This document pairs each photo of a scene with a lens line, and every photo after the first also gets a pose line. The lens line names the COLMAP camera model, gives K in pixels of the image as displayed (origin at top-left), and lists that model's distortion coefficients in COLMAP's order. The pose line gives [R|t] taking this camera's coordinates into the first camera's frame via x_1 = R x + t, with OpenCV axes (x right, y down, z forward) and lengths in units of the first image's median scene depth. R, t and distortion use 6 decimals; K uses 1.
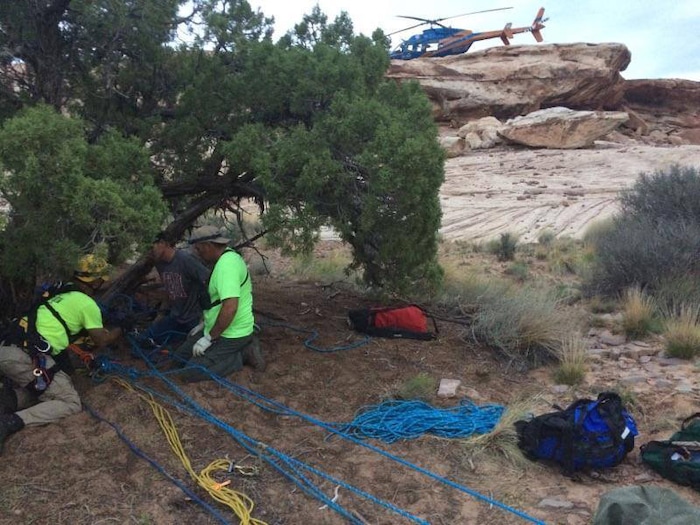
lens RADIAL K [[596.4, 0, 348.6], [0, 596.4, 259.8], [0, 0, 1]] dist [0.075087, -0.093531]
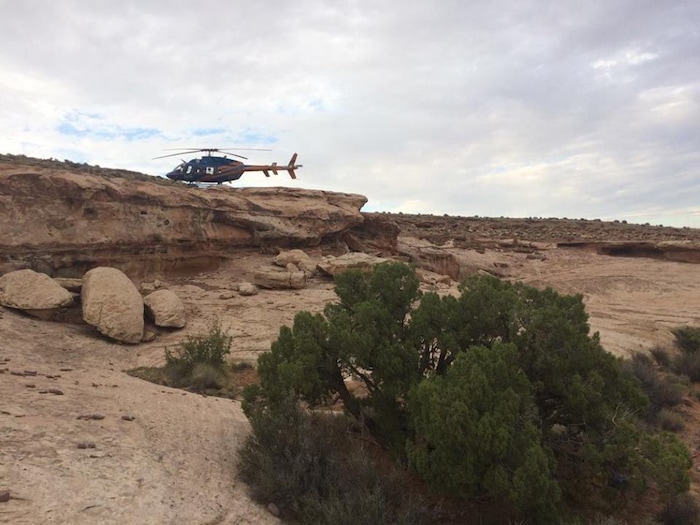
lens RADIAL K [[596.4, 0, 348.6], [0, 596.4, 259.8], [0, 0, 1]] dist [0.075087, -0.093531]
pose [[0.832392, 0.036459, 0.552987, -0.429548], [0.027730, 0.993844, -0.107265, -0.088871], [-0.553493, 0.104621, 0.826256, -0.119572]]
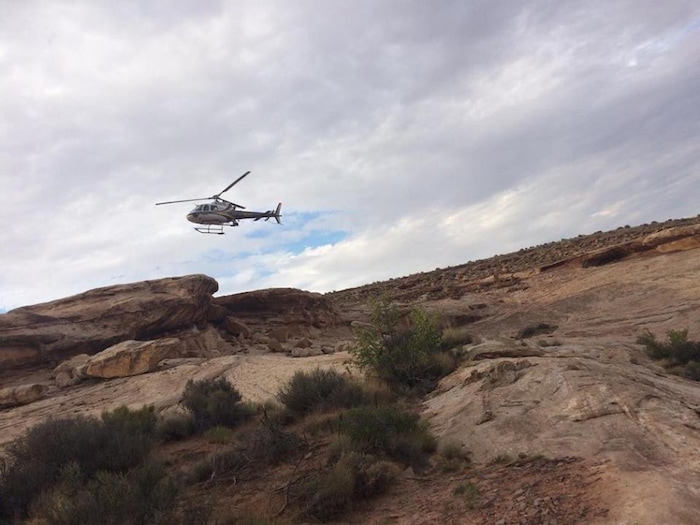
lens RADIAL K [[596.4, 0, 348.6], [0, 596.4, 259.8], [0, 0, 1]] dist [0.075087, -0.093531]
pose [[0.876652, -0.111379, 0.468055, 0.187481], [0.257568, 0.930334, -0.261032, 0.020584], [-0.406374, 0.349390, 0.844267, -0.234221]]
